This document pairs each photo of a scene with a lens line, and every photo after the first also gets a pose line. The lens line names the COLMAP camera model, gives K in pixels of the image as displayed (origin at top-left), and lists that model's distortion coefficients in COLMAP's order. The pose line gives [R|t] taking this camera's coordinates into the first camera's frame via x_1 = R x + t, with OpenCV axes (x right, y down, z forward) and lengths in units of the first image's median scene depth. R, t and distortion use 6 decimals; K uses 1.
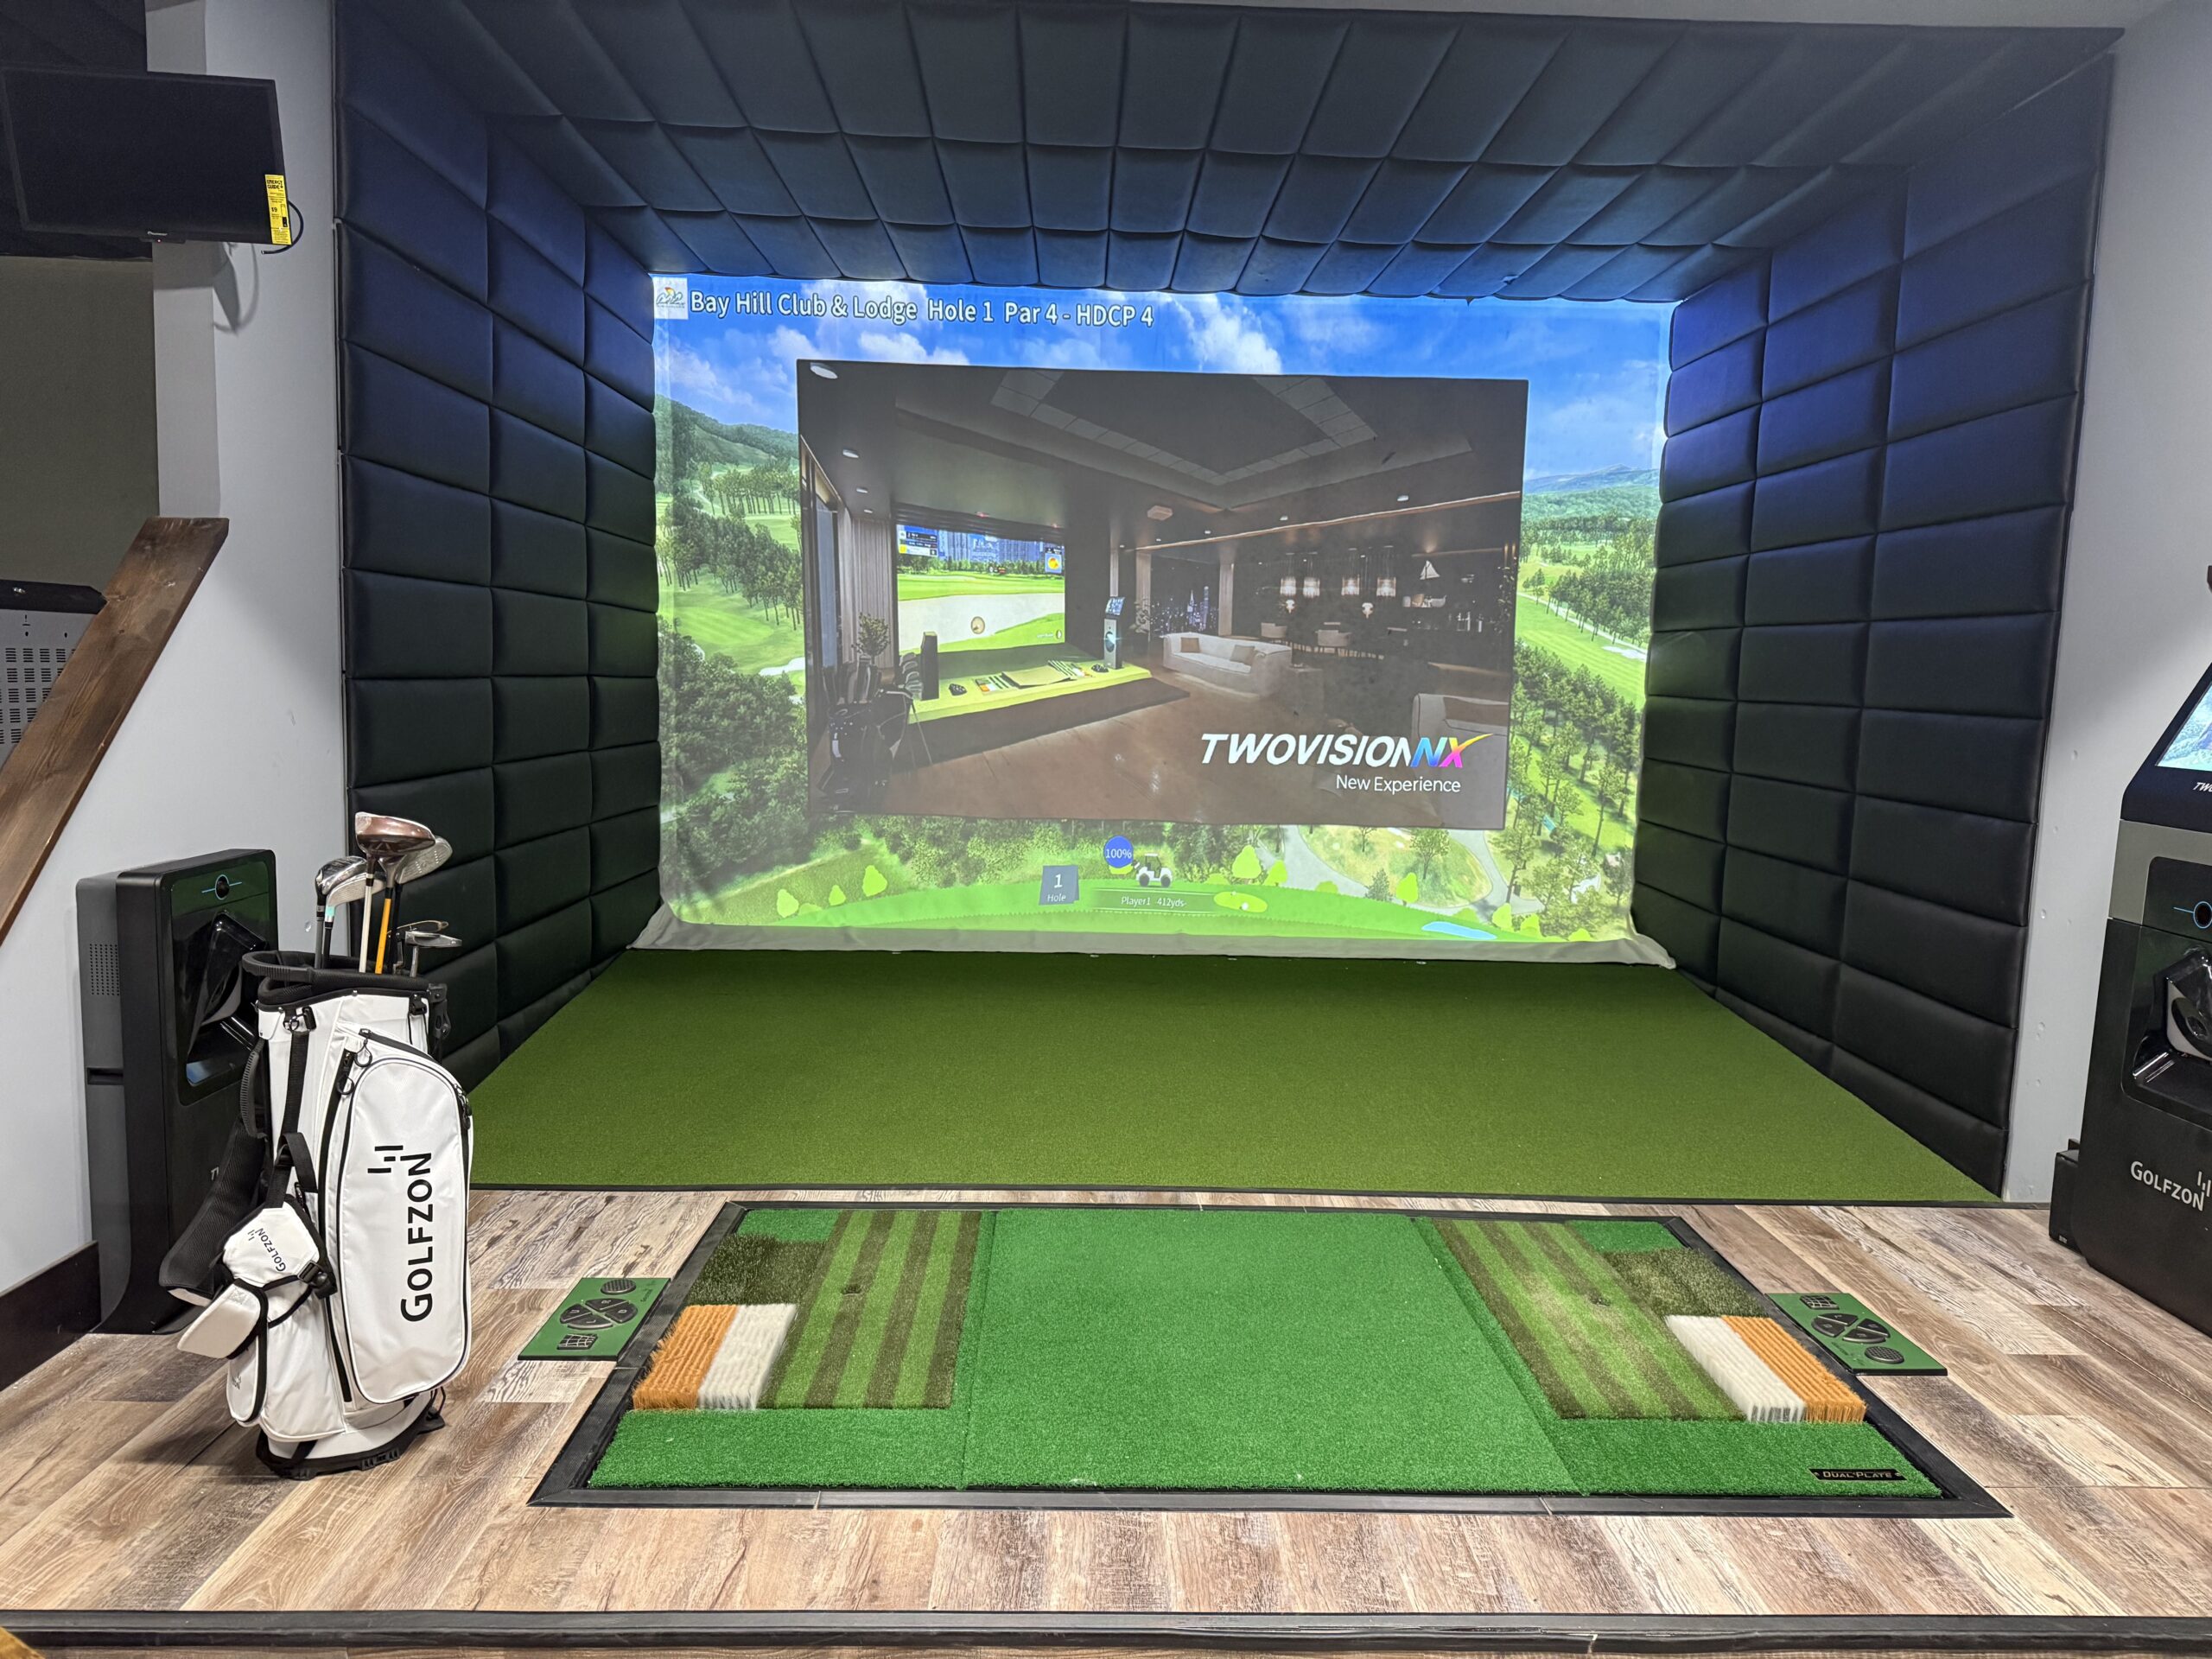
lens RADIAL K [[1554.9, 0, 1102.8], [0, 1554.9, 842.1], [0, 0, 1]] dist [0.043138, -0.054161]
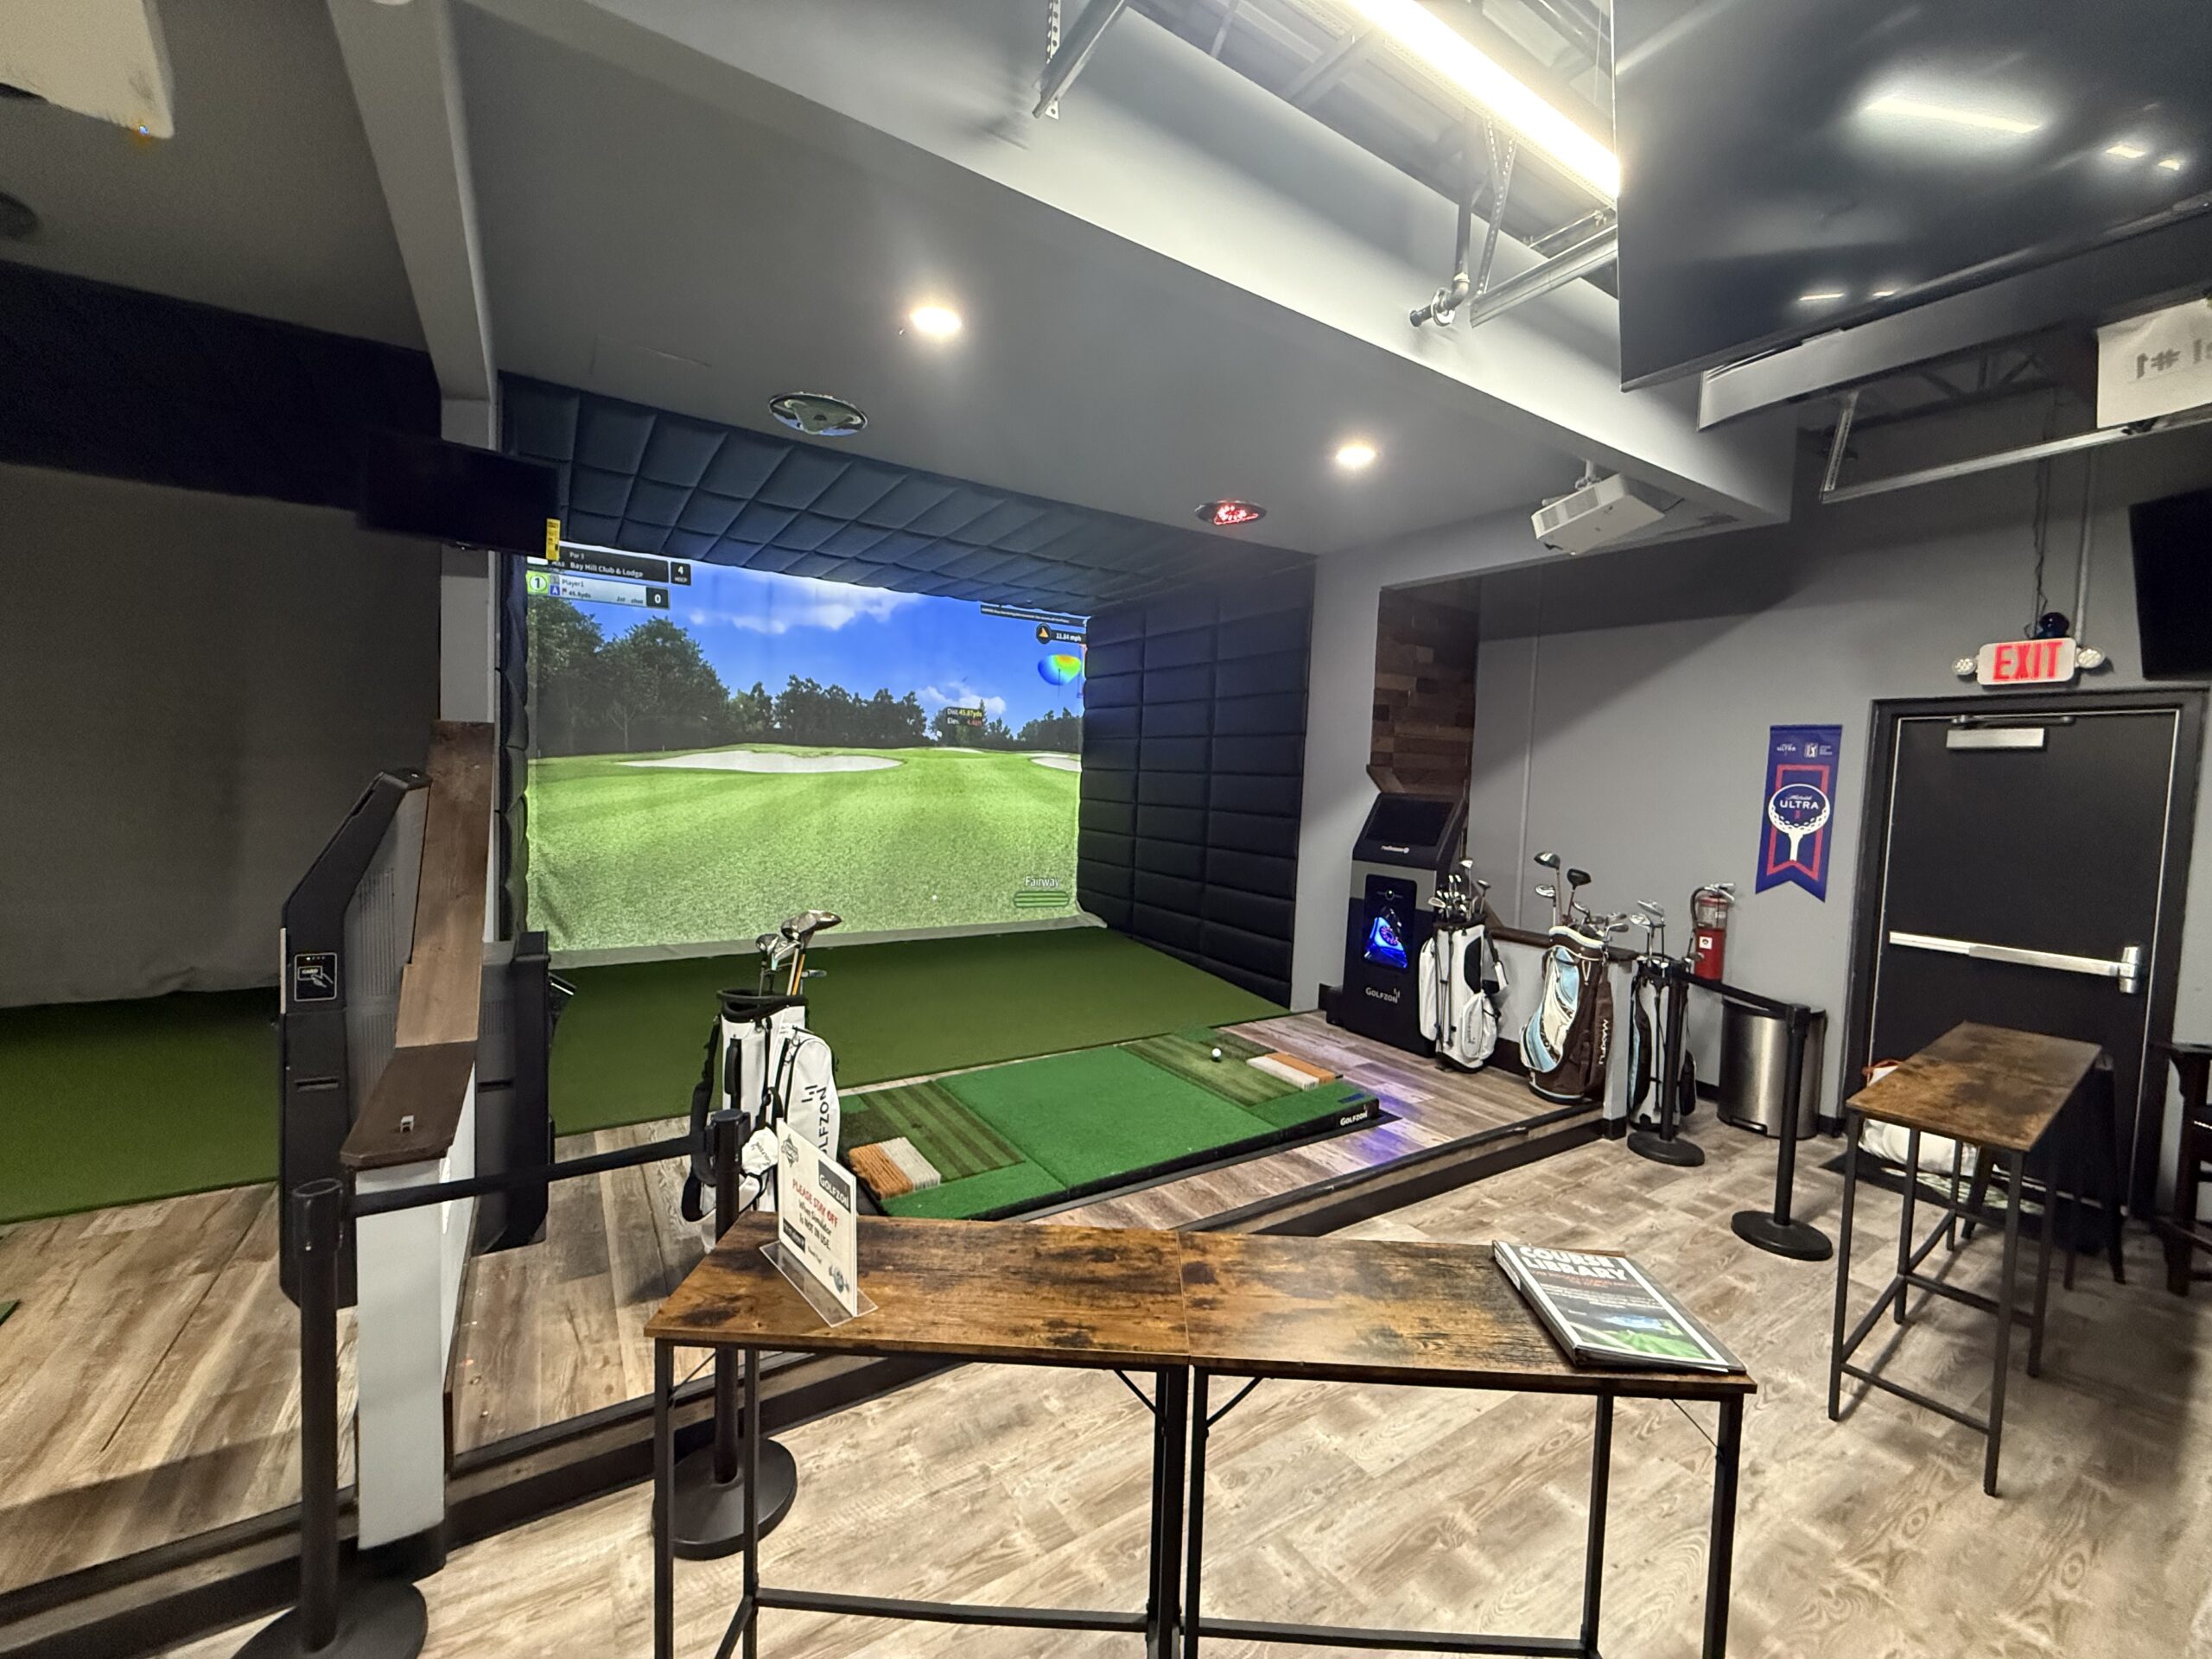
lens RADIAL K [[881.5, 0, 1103.1], [0, 881.5, 824.2], [0, 0, 1]] dist [0.001224, 0.000236]
pose [[0.858072, -0.023205, 0.513004, -0.465522], [0.041800, 0.998820, -0.024736, -0.053891], [-0.511825, 0.042669, 0.858030, -0.068559]]
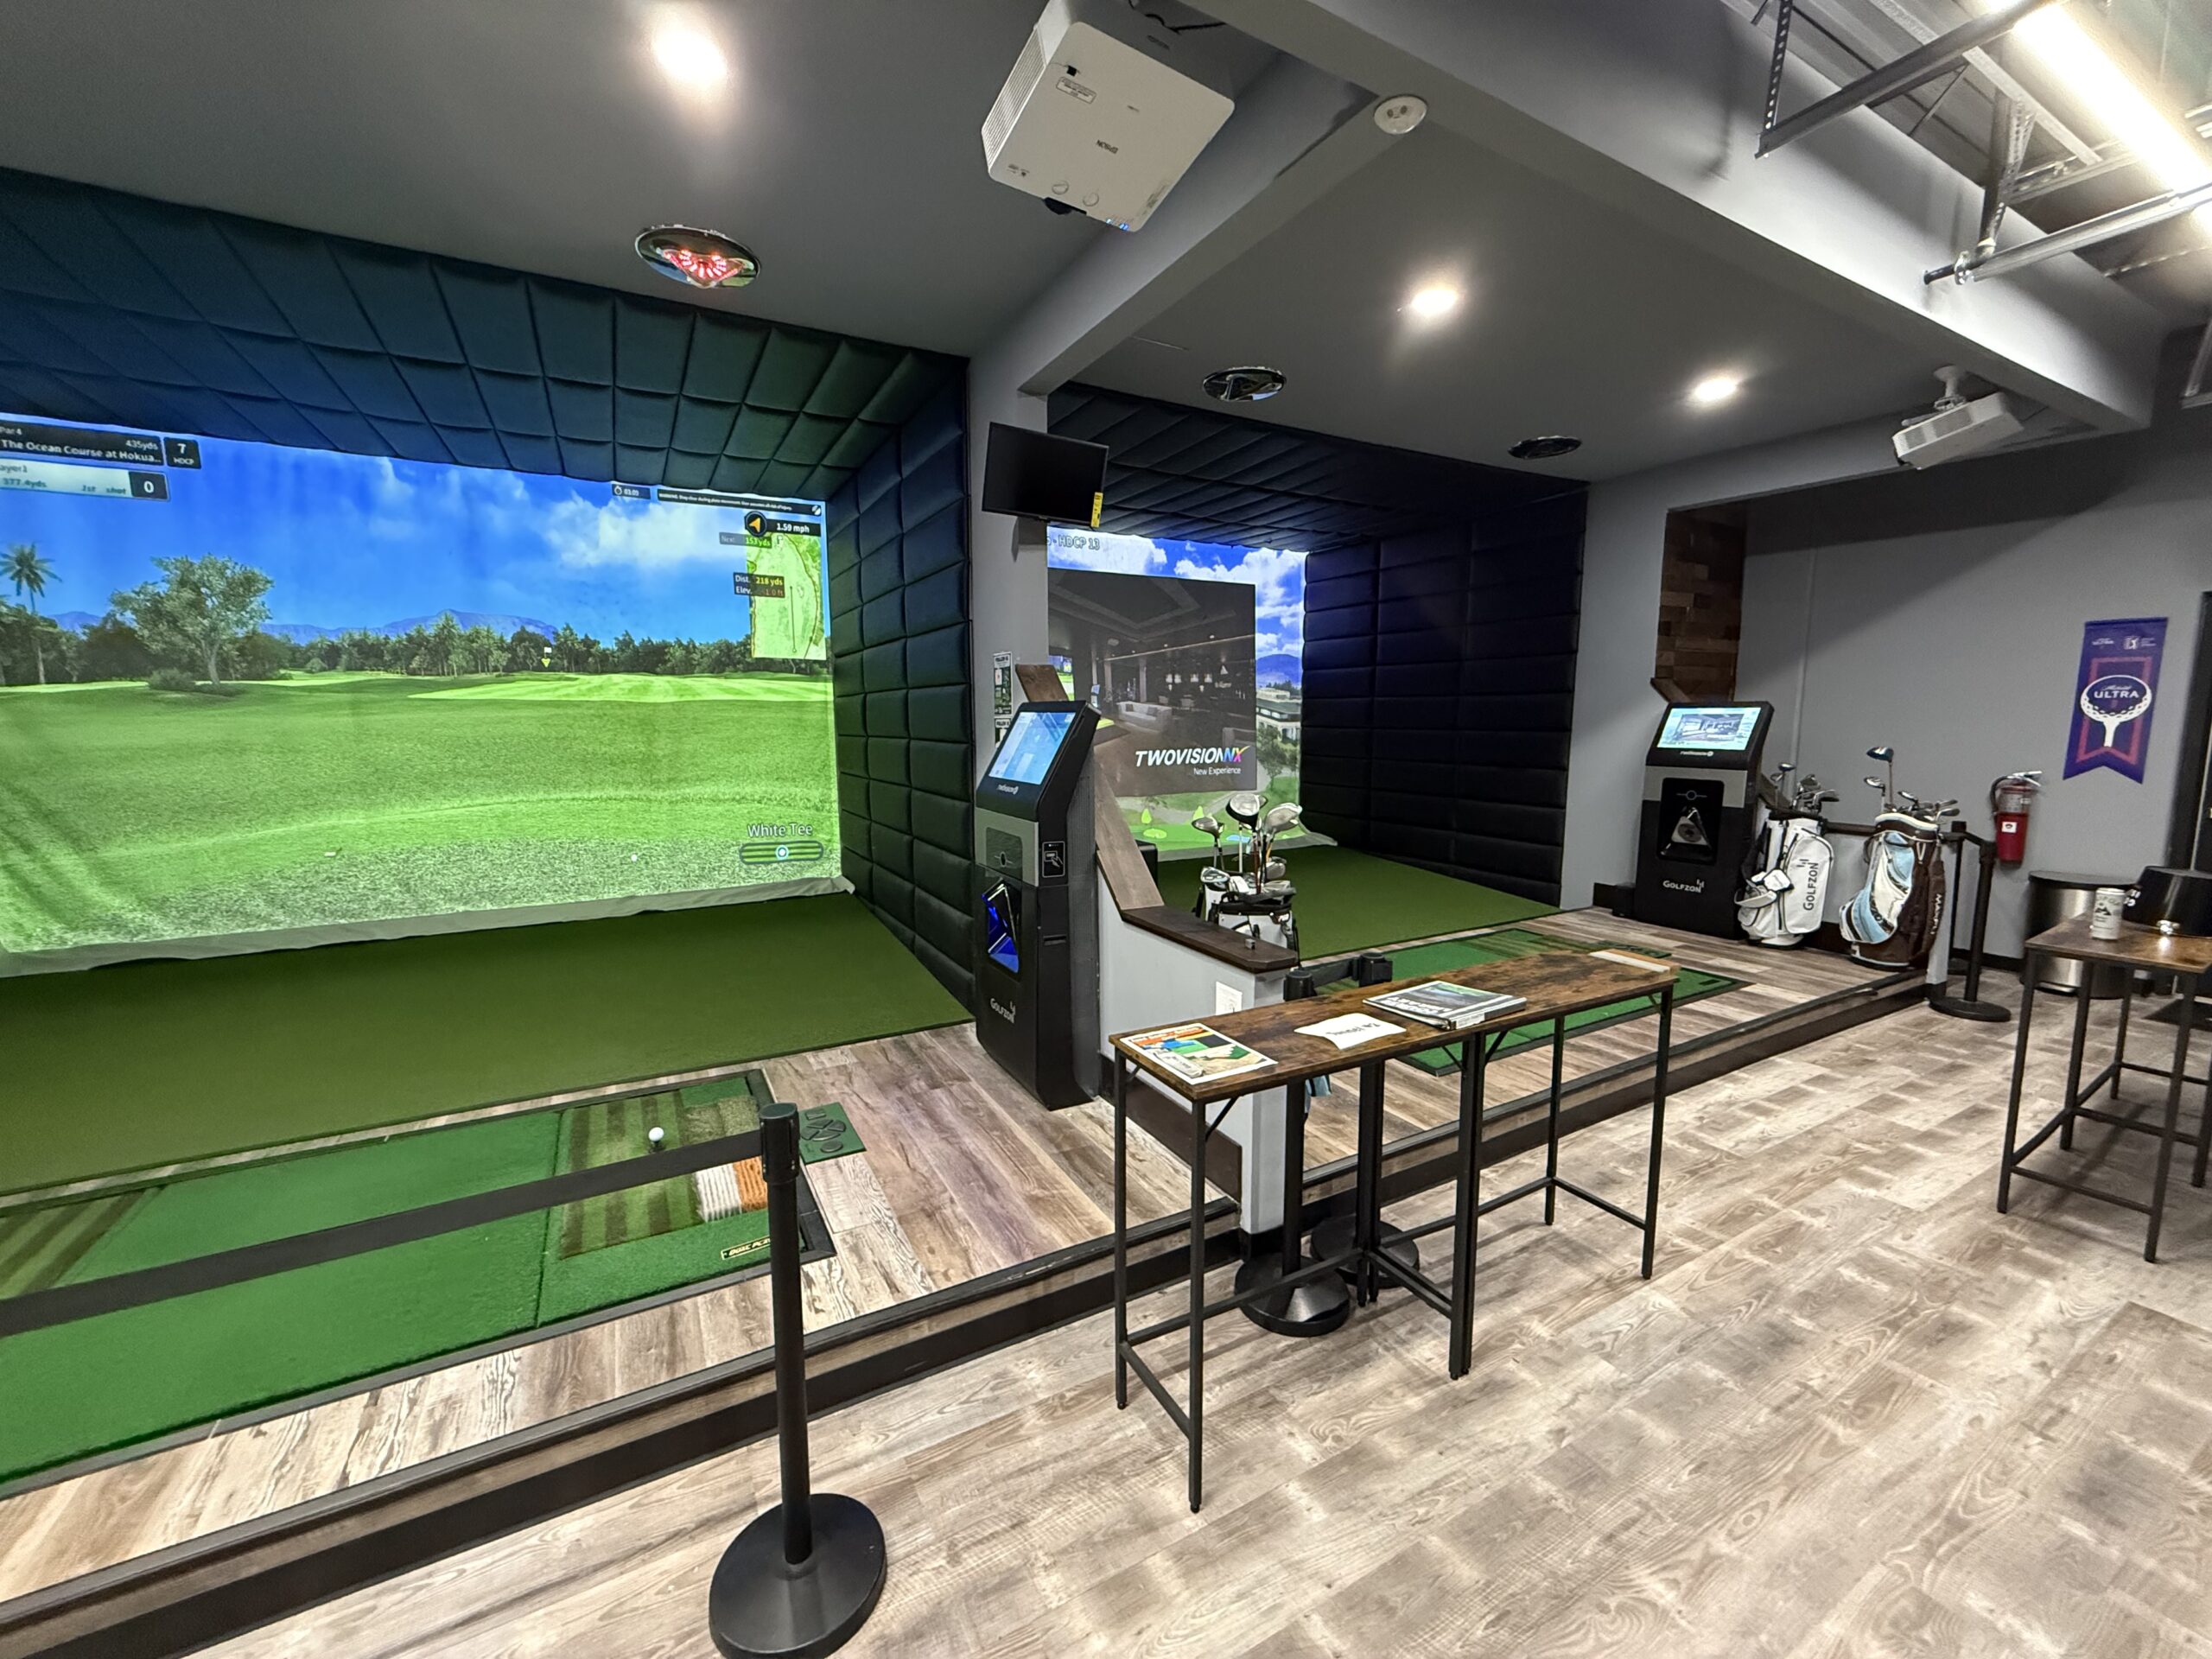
lens RADIAL K [[881.5, 0, 1103.8], [0, 881.5, 822.2], [0, 0, 1]] dist [0.001224, 0.000236]
pose [[0.886473, -0.084830, 0.454939, -0.961274], [0.076791, 0.996391, 0.036161, -0.044640], [-0.456365, 0.002879, 0.889788, 0.003529]]
